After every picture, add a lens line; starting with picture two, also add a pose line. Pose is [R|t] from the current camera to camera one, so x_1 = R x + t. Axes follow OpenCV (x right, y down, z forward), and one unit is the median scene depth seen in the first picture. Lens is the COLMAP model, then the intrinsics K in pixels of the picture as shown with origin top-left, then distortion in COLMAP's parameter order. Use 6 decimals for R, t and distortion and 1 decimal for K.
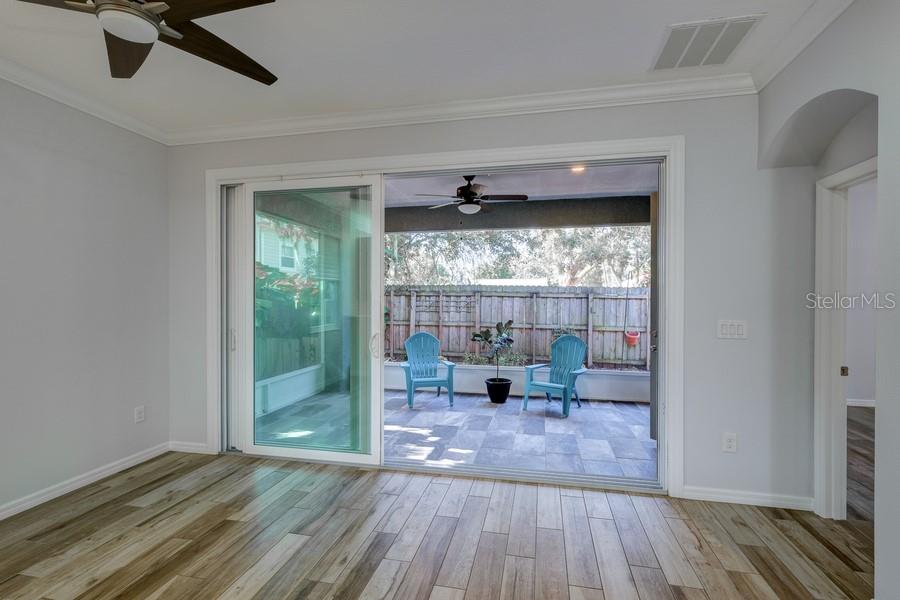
lens RADIAL K [[409.3, 0, 459.9], [0, 409.3, 300.2], [0, 0, 1]] dist [0.001231, 0.000108]
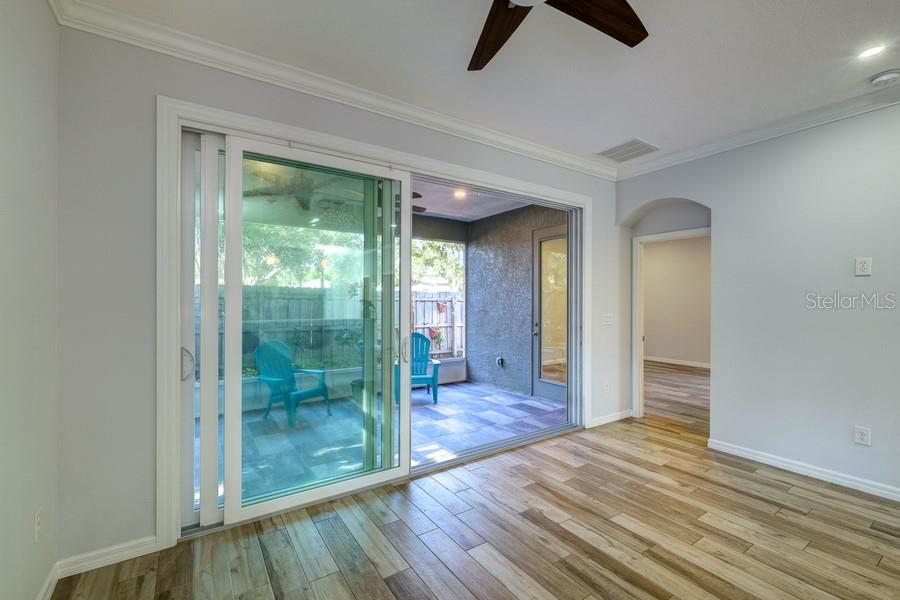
lens RADIAL K [[389.8, 0, 450.0], [0, 389.8, 300.0], [0, 0, 1]] dist [0.000147, -0.000086]
pose [[0.703536, 0.000662, 0.710660, -0.788531], [0.004820, 0.999972, -0.005703, 0.000156], [-0.710644, 0.007438, 0.703513, 0.289325]]
